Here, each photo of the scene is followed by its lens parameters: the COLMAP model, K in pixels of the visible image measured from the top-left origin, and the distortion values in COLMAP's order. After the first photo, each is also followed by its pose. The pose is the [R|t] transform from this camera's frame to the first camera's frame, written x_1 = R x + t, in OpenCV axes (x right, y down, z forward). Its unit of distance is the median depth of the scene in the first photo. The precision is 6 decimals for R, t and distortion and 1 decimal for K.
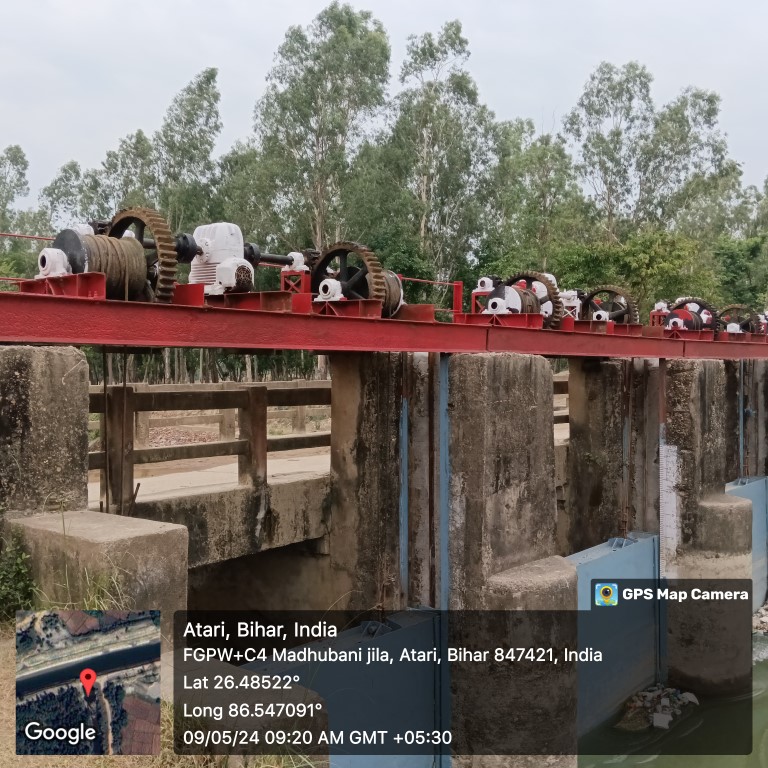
lens RADIAL K [[856.1, 0, 399.5], [0, 856.1, 379.1], [0, 0, 1]] dist [0.047989, 0.000000]
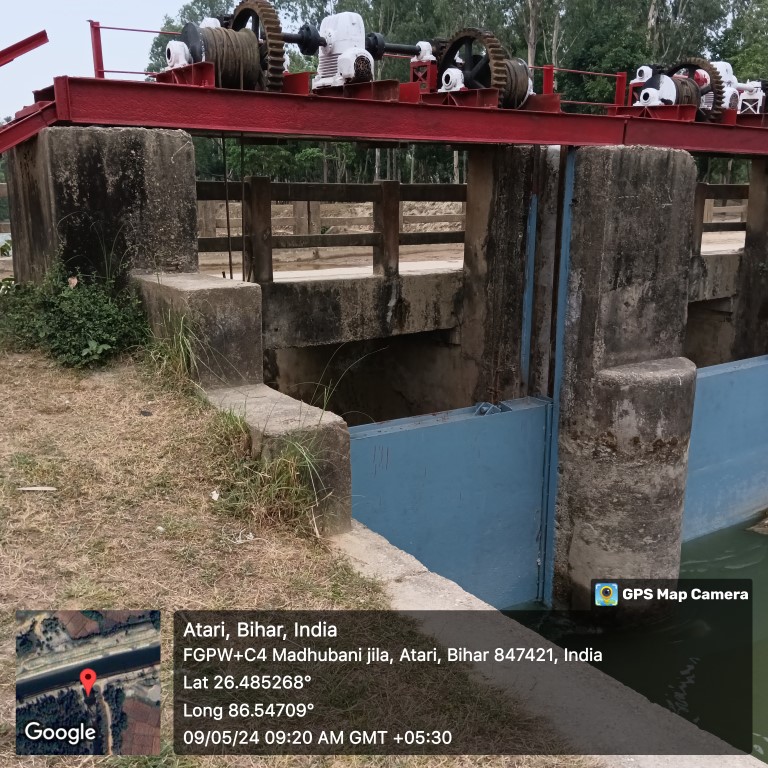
lens RADIAL K [[856.1, 0, 384.3], [0, 856.1, 381.5], [0, 0, 1]] dist [0.047989, 0.000000]
pose [[0.966014, 0.067256, -0.249589, 0.113549], [-0.011987, 0.976175, 0.216653, 0.022409], [0.258213, -0.206298, 0.943804, -0.049401]]
